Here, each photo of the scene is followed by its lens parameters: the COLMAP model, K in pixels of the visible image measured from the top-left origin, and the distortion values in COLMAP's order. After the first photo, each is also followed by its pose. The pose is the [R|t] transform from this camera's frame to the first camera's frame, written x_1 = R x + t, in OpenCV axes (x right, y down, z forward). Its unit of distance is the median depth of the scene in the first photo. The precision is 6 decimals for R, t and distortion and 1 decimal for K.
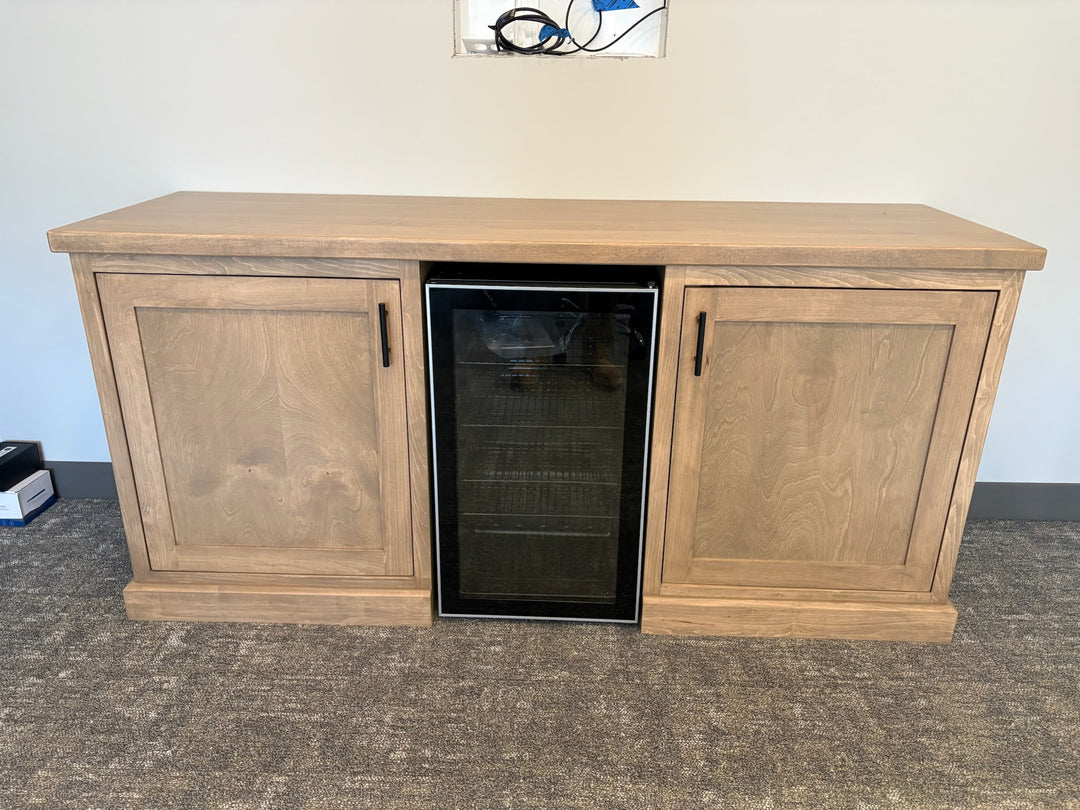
lens RADIAL K [[808.5, 0, 540.0], [0, 808.5, 405.0], [0, 0, 1]] dist [0.019745, -0.011085]
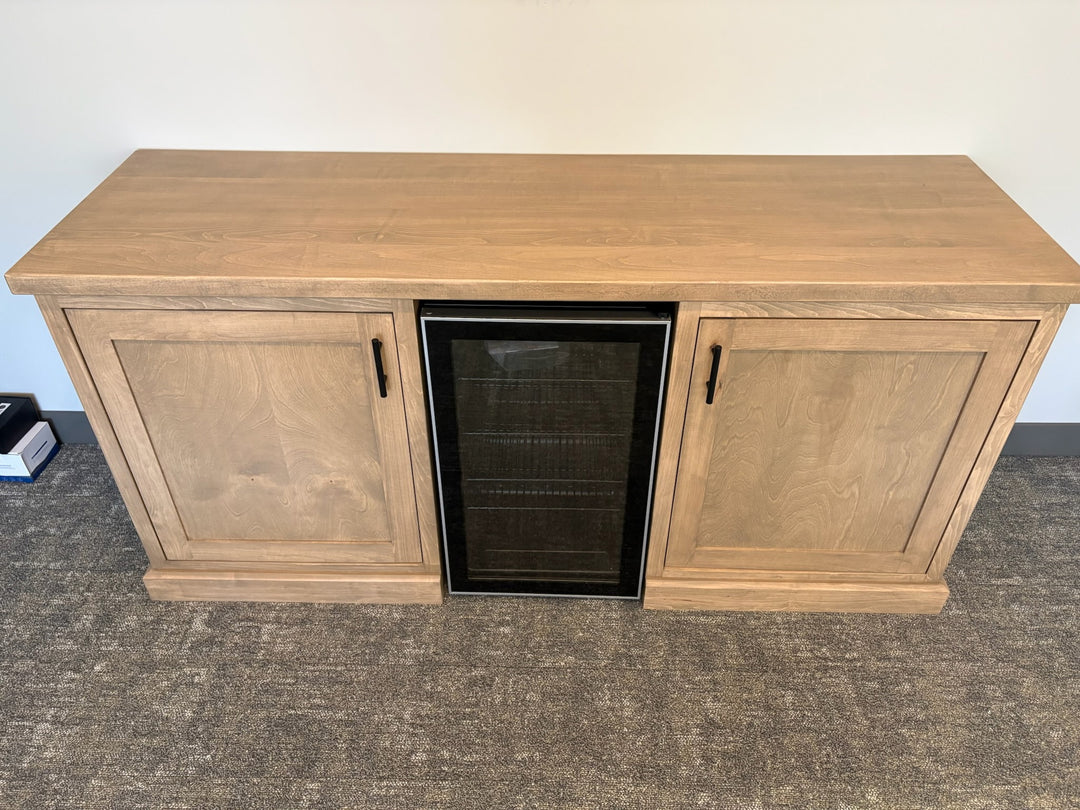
lens RADIAL K [[810.1, 0, 535.3], [0, 810.1, 400.3], [0, 0, 1]] dist [0.014770, 0.000053]
pose [[0.999888, -0.014305, -0.004360, -0.006701], [0.014952, 0.961604, 0.274032, -0.294074], [0.000272, -0.274067, 0.961711, 0.075141]]
